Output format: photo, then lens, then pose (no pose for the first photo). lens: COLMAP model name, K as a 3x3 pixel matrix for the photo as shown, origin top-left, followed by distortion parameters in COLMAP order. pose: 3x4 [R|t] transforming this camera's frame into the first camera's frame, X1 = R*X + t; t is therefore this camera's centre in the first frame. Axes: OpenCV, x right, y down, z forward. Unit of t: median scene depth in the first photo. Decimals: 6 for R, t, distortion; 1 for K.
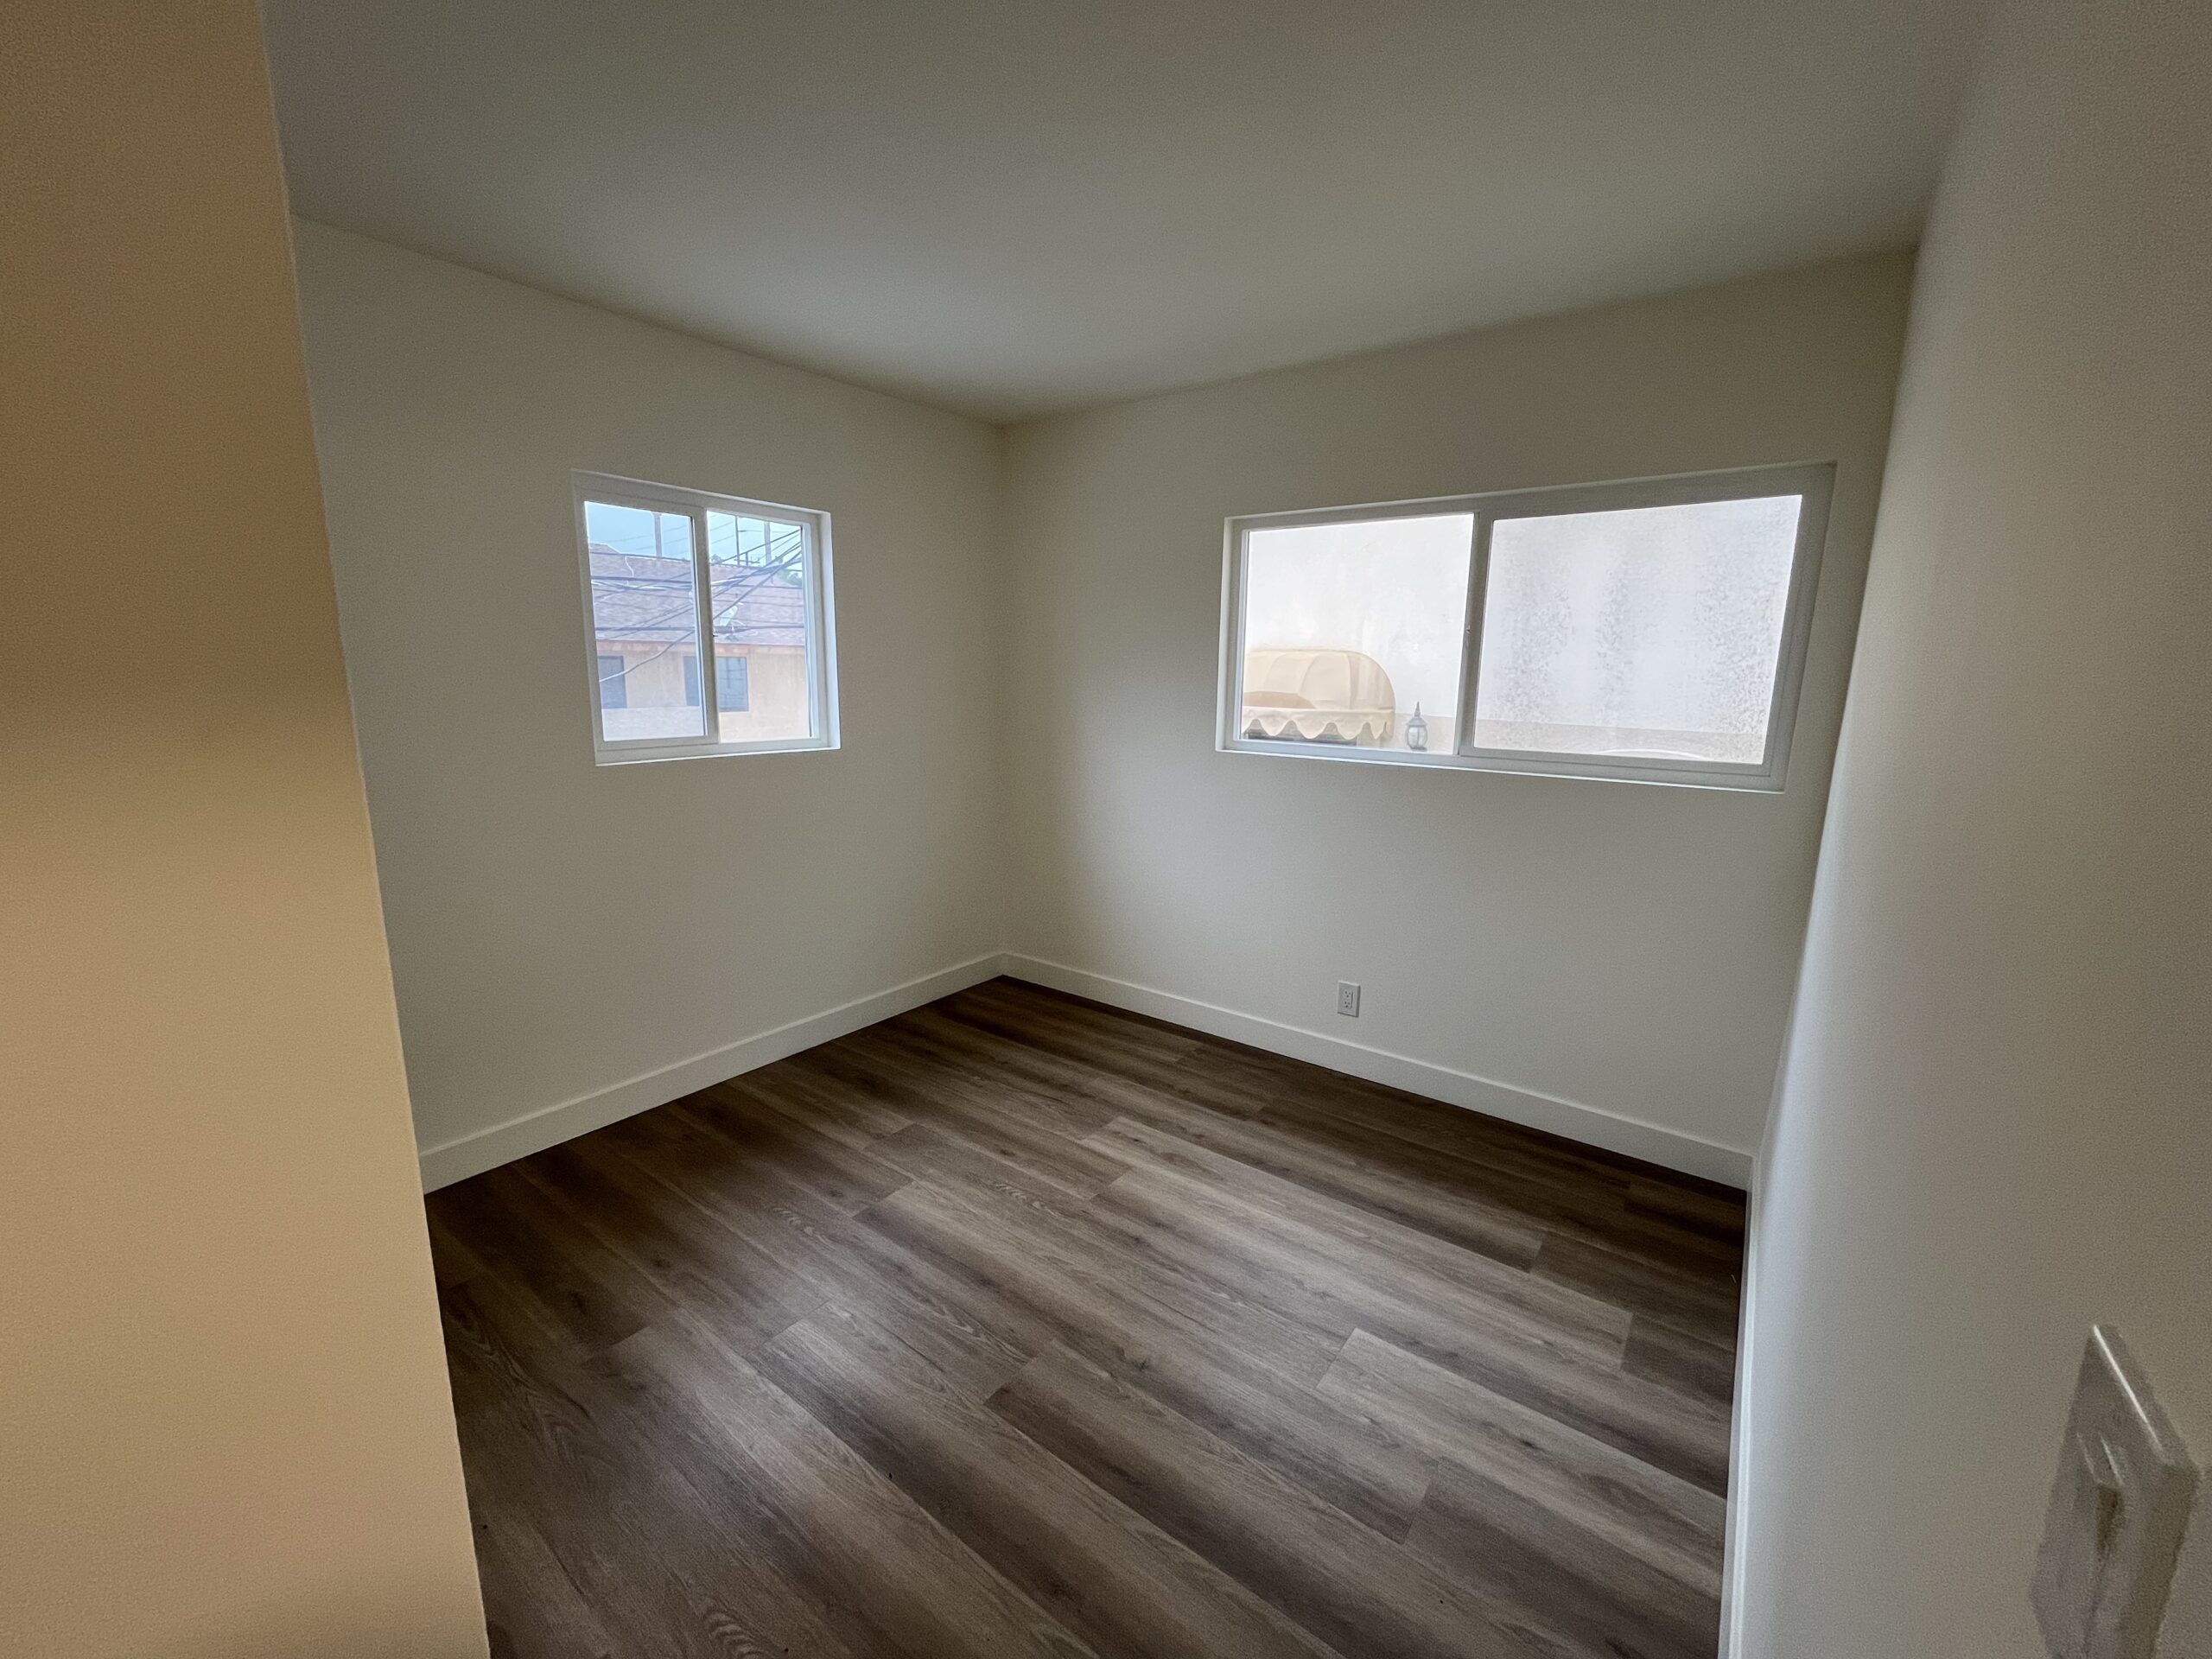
lens RADIAL K [[896.0, 0, 1103.0], [0, 896.0, 838.2], [0, 0, 1]] dist [-0.001328, 0.000307]
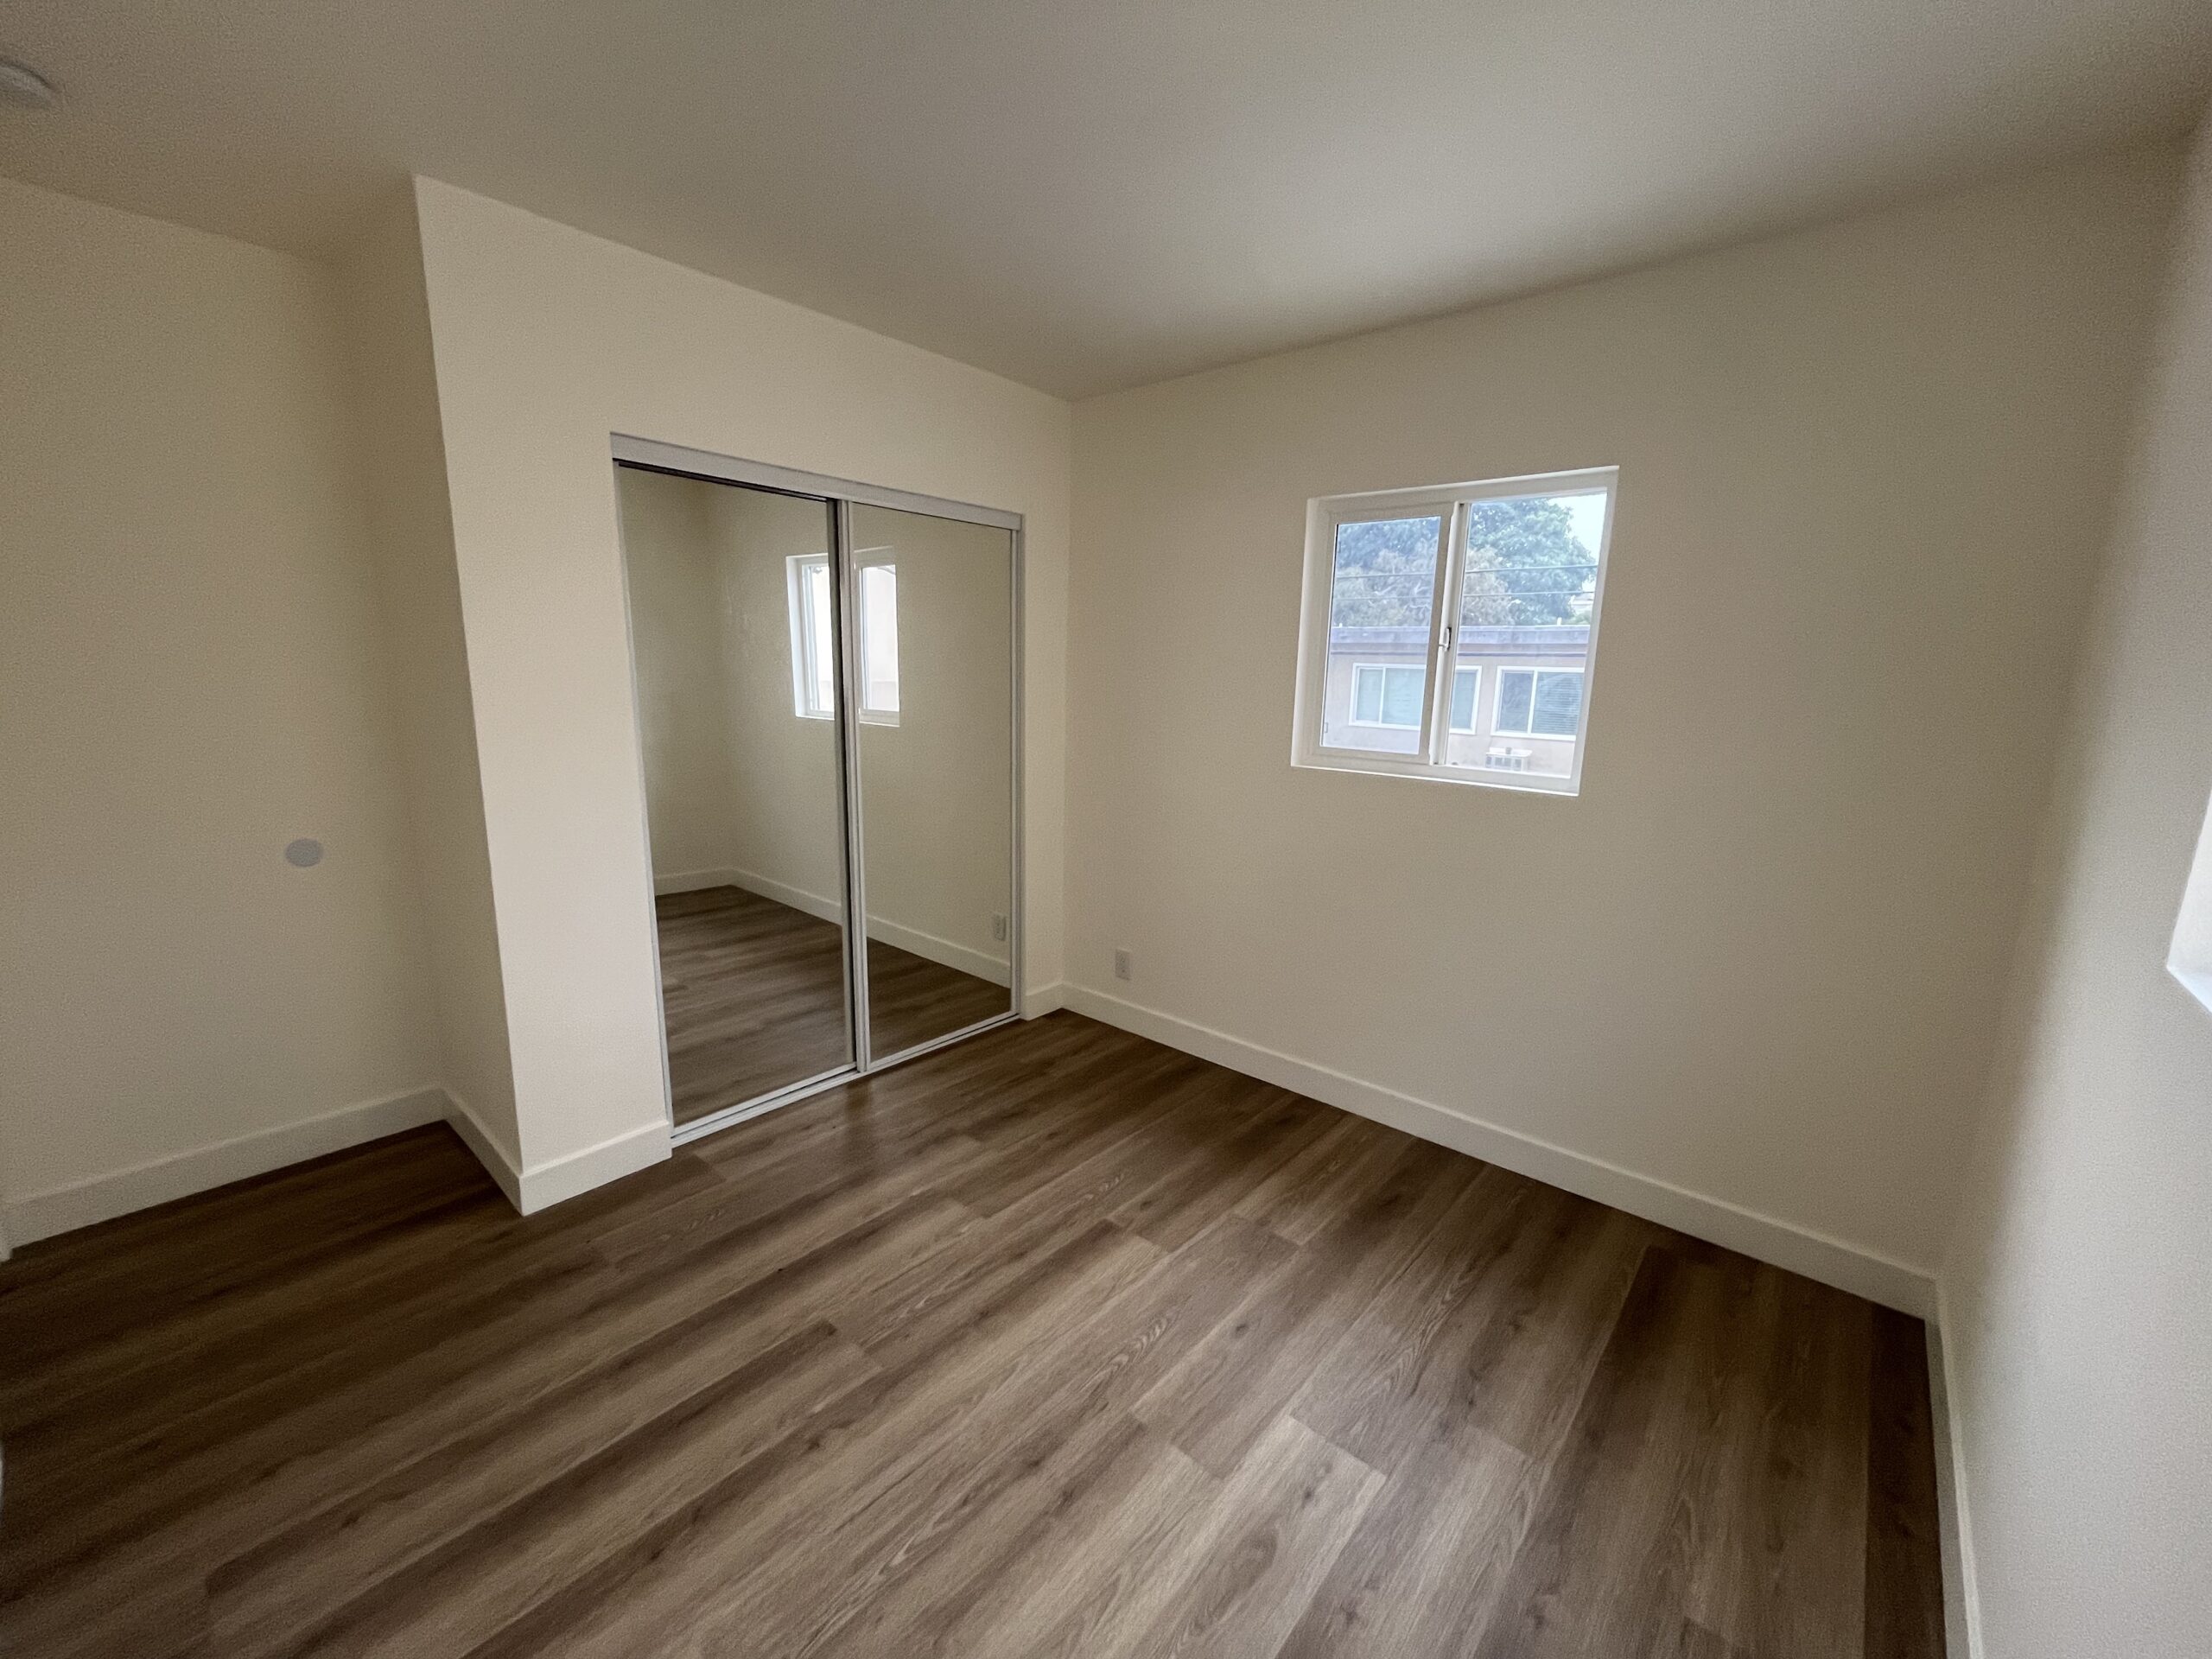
lens RADIAL K [[896.0, 0, 1103.0], [0, 896.0, 838.2], [0, 0, 1]] dist [-0.001328, 0.000307]
pose [[-0.075659, 0.176549, -0.981380, 0.531900], [-0.207289, 0.959914, 0.188668, -0.148316], [0.975350, 0.217704, -0.036030, 0.791616]]
